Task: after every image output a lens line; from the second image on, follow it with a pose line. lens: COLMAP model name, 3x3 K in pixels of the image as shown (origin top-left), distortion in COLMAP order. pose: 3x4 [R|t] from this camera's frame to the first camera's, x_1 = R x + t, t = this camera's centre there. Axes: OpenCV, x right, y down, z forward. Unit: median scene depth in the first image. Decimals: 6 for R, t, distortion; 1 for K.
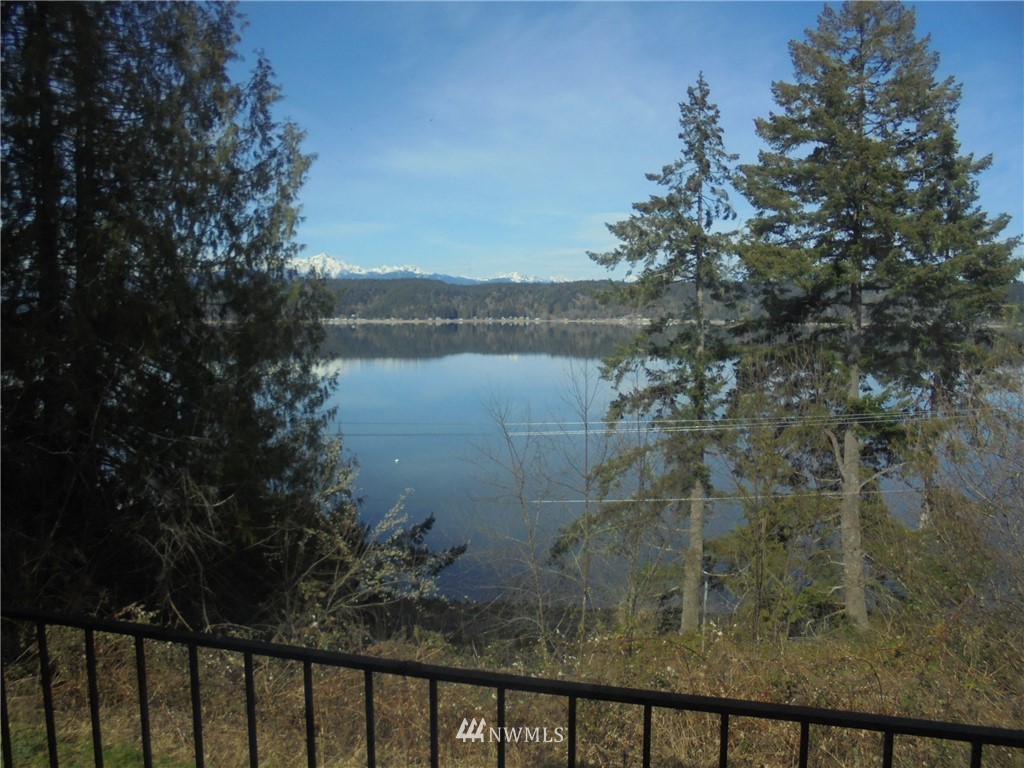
lens RADIAL K [[765.8, 0, 512.0], [0, 765.8, 384.0], [0, 0, 1]] dist [-0.146911, 0.125028]
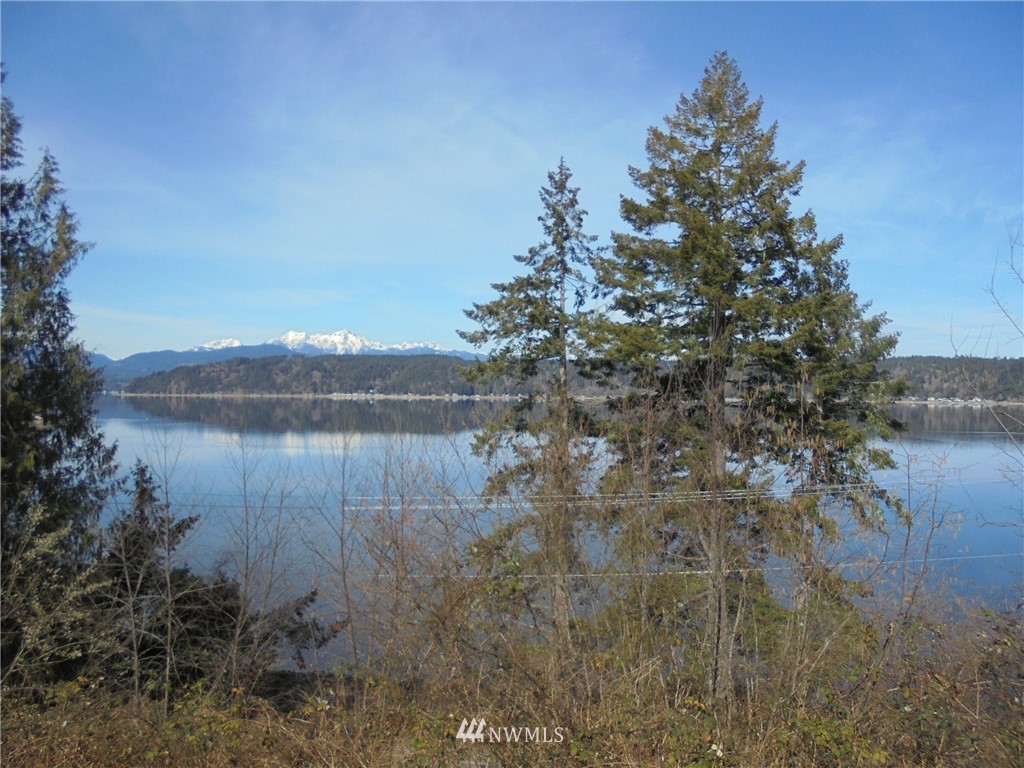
lens RADIAL K [[765.8, 0, 512.0], [0, 765.8, 384.0], [0, 0, 1]] dist [-0.146911, 0.125028]
pose [[0.999725, 0.005729, -0.022746, 0.201812], [-0.007973, 0.994970, -0.099859, 0.000266], [0.022059, 0.100013, 0.994742, -0.017136]]
